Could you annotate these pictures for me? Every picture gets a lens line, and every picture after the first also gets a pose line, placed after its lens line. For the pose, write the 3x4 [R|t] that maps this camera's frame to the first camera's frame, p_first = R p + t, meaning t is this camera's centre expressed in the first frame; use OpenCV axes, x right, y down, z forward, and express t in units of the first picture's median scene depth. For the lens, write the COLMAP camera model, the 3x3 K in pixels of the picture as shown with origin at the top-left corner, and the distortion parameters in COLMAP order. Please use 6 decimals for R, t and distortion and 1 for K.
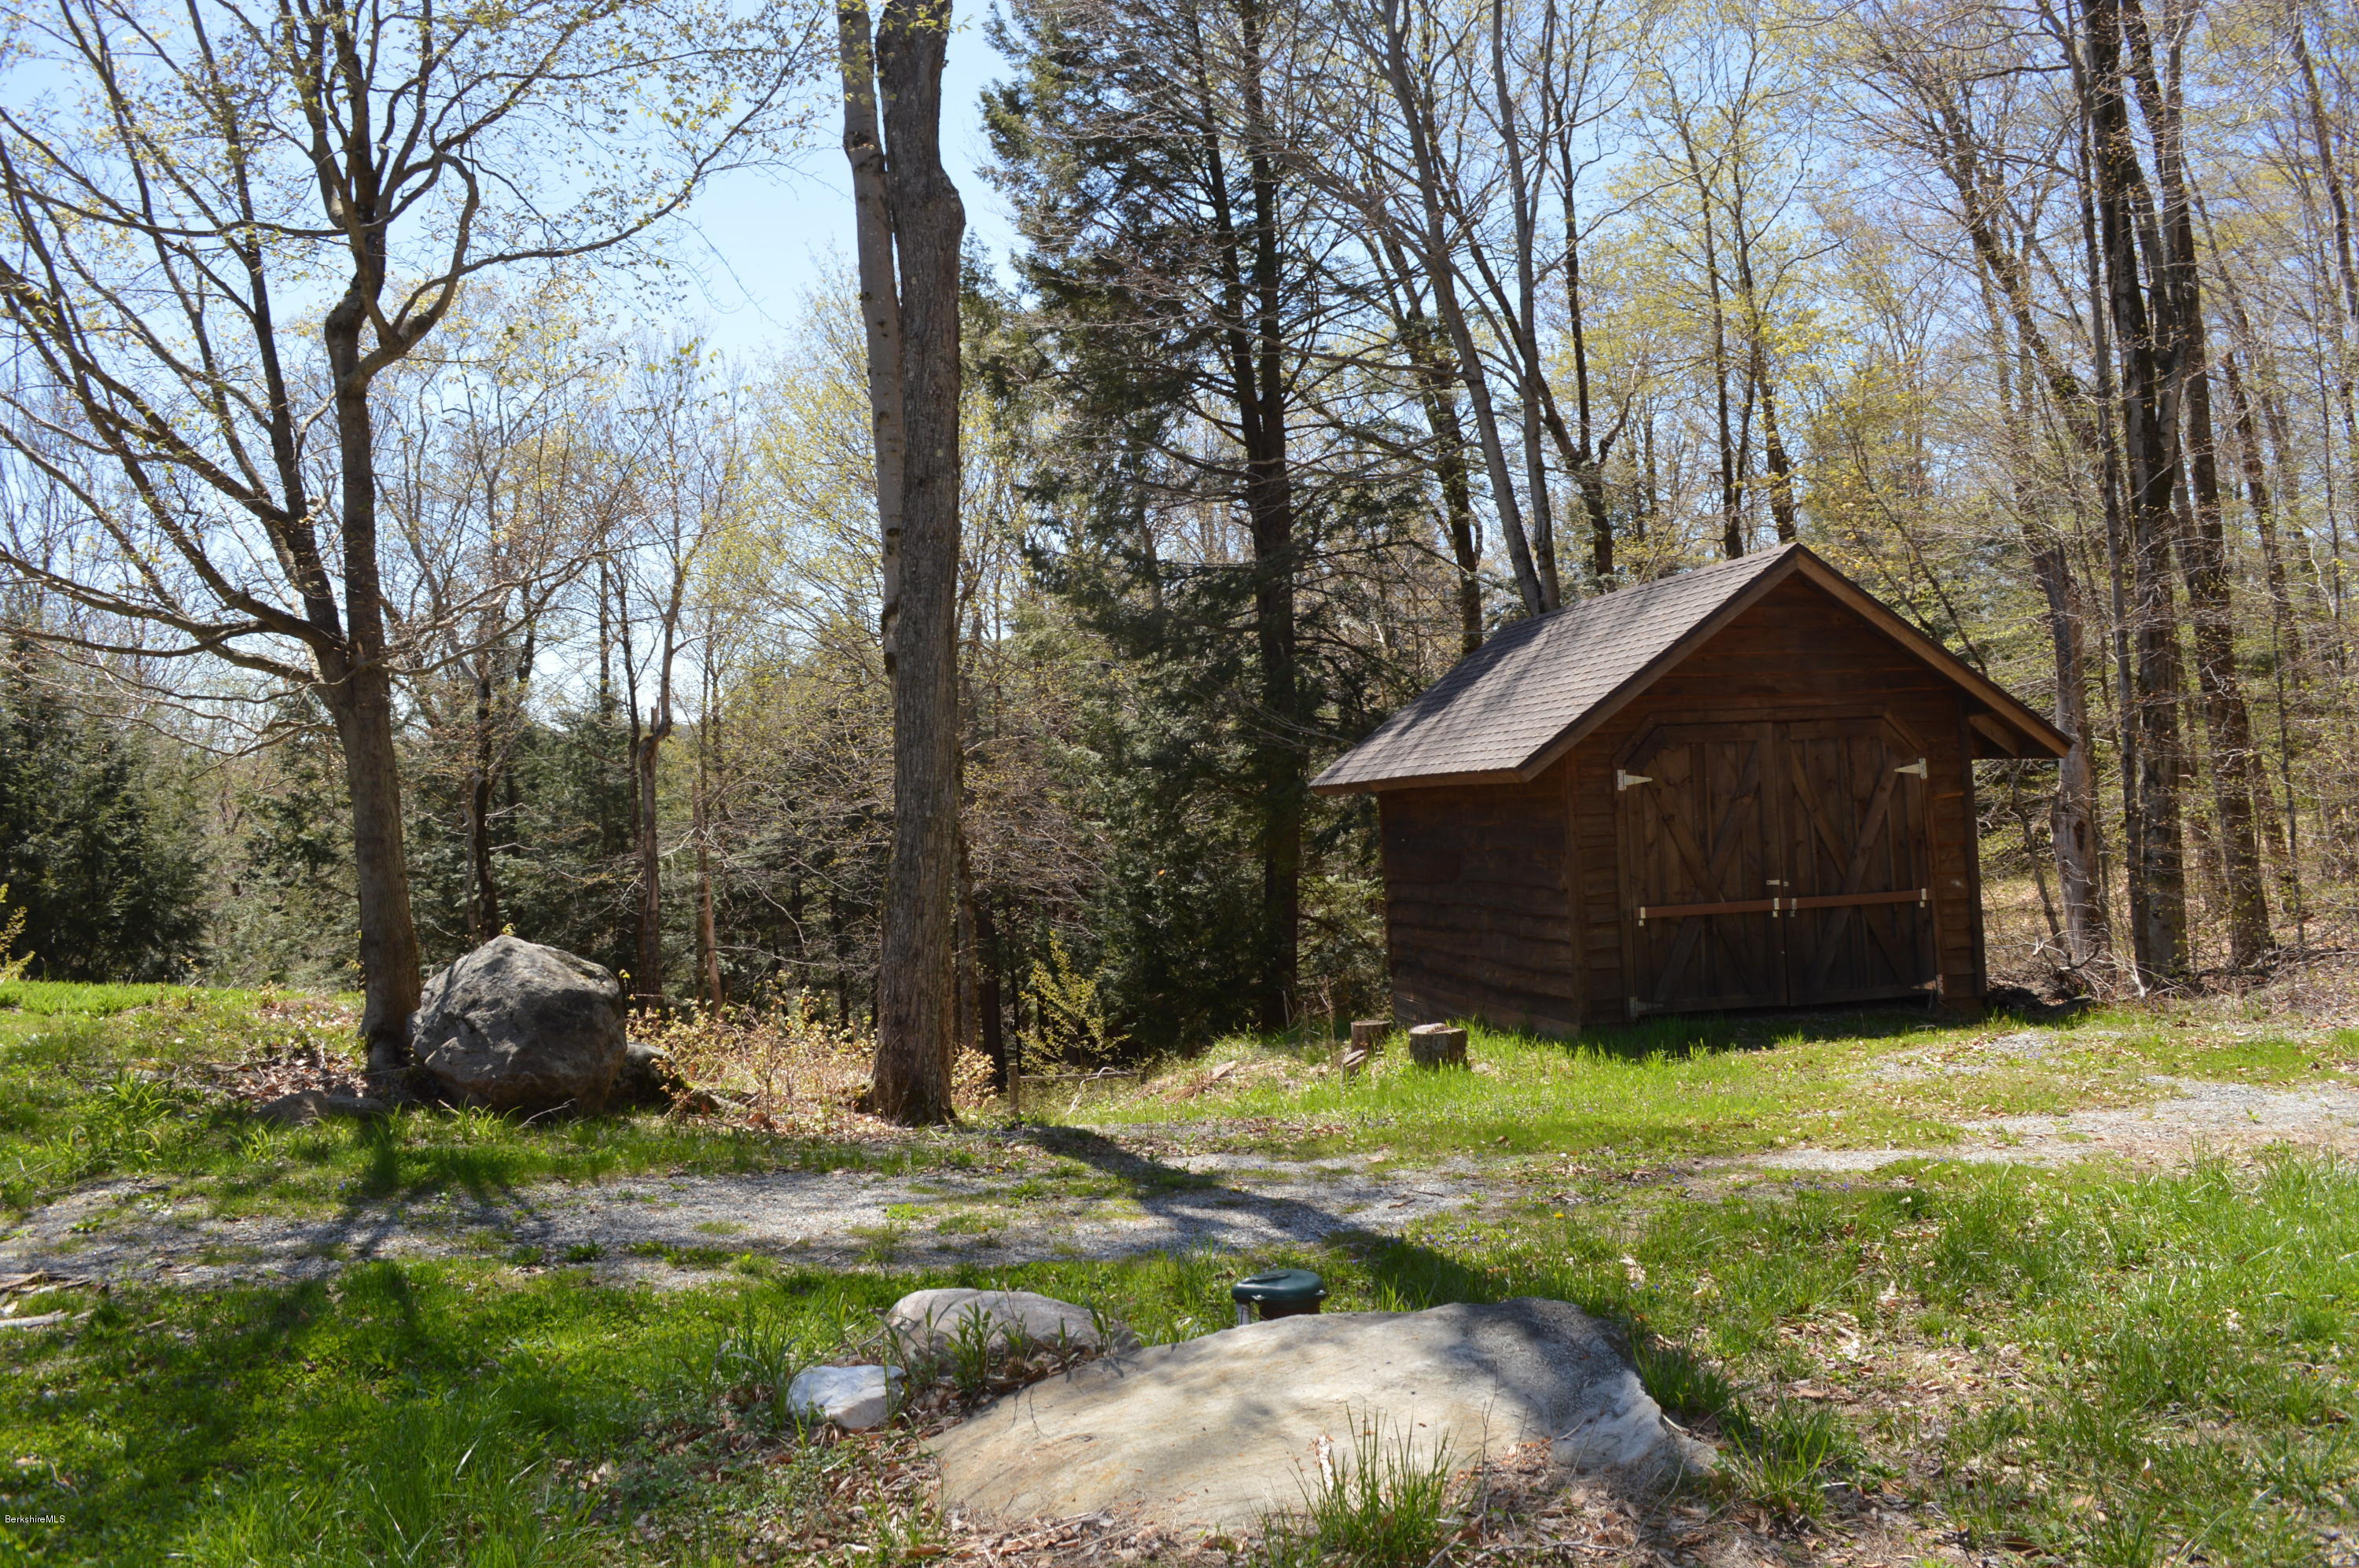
lens RADIAL K [[1872.8, 0, 1167.3], [0, 1872.8, 781.9], [0, 0, 1]] dist [-0.084529, 0.010433]
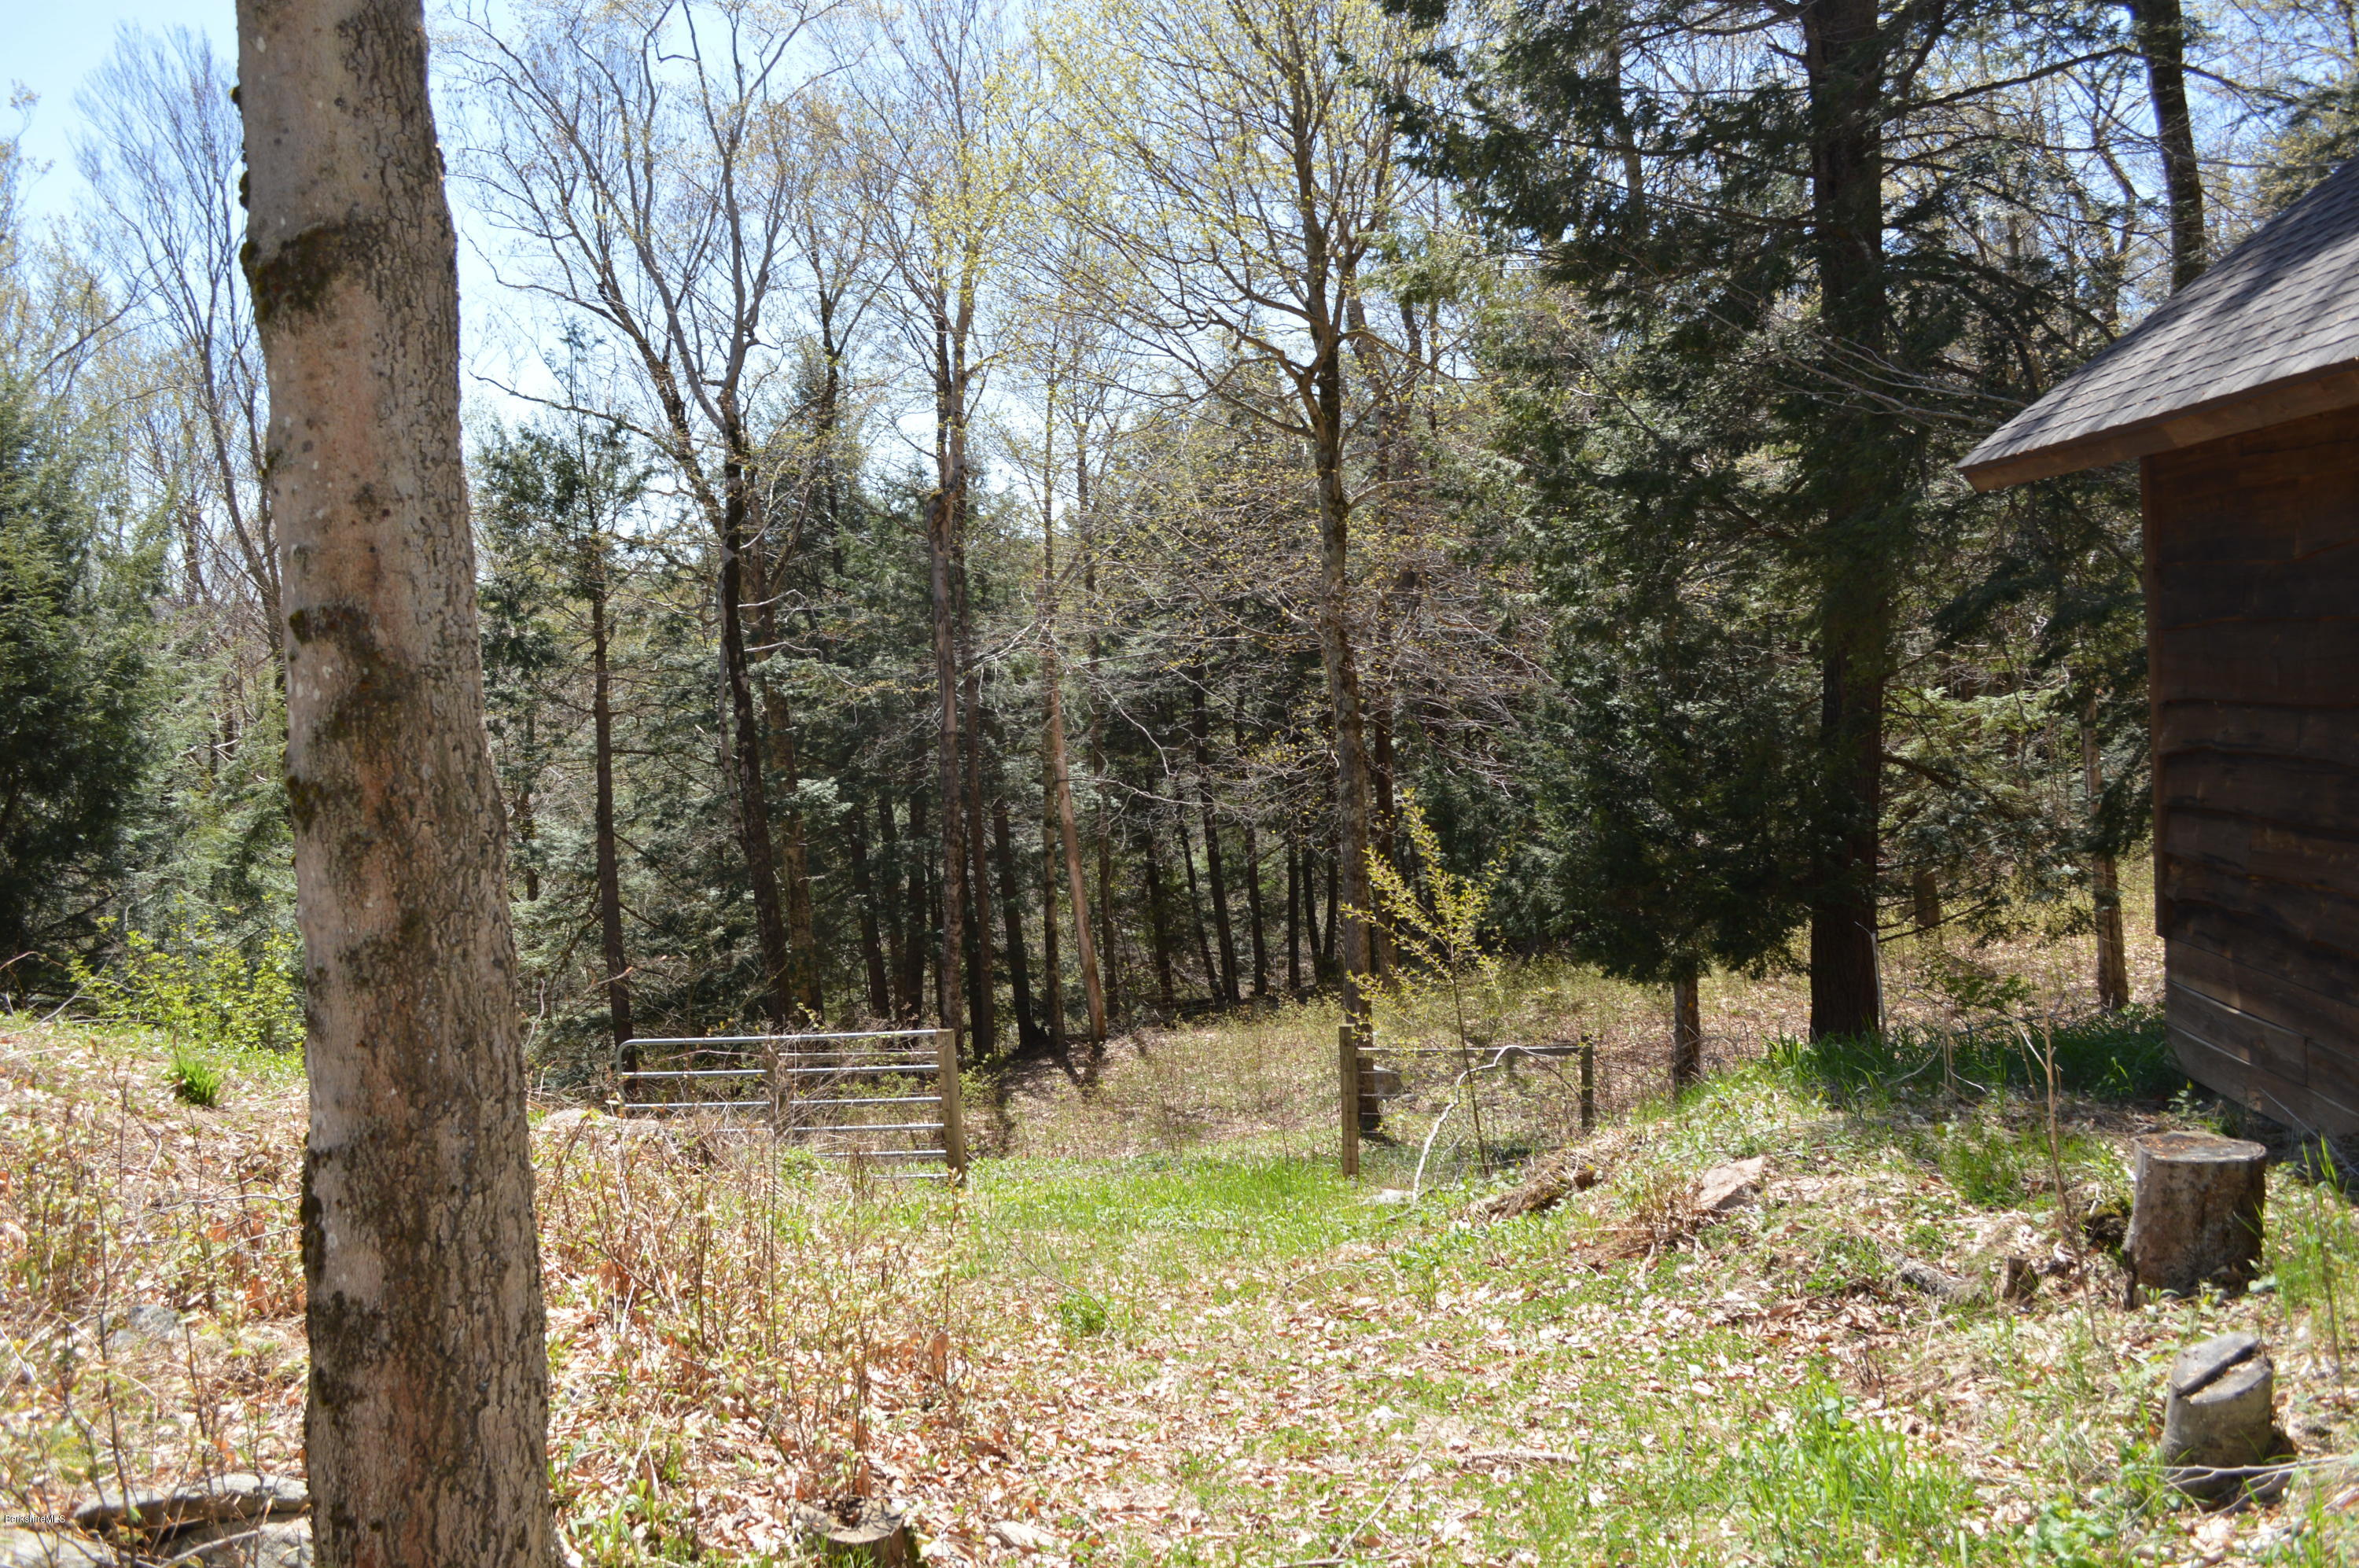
lens RADIAL K [[1978.5, 0, 1179.5], [0, 1978.5, 784.0], [0, 0, 1]] dist [-0.081565, 0.005889]
pose [[0.967854, 0.016802, -0.250953, 0.013459], [0.008058, 0.995183, 0.097706, 0.020582], [0.251385, -0.096588, 0.963056, 0.391770]]
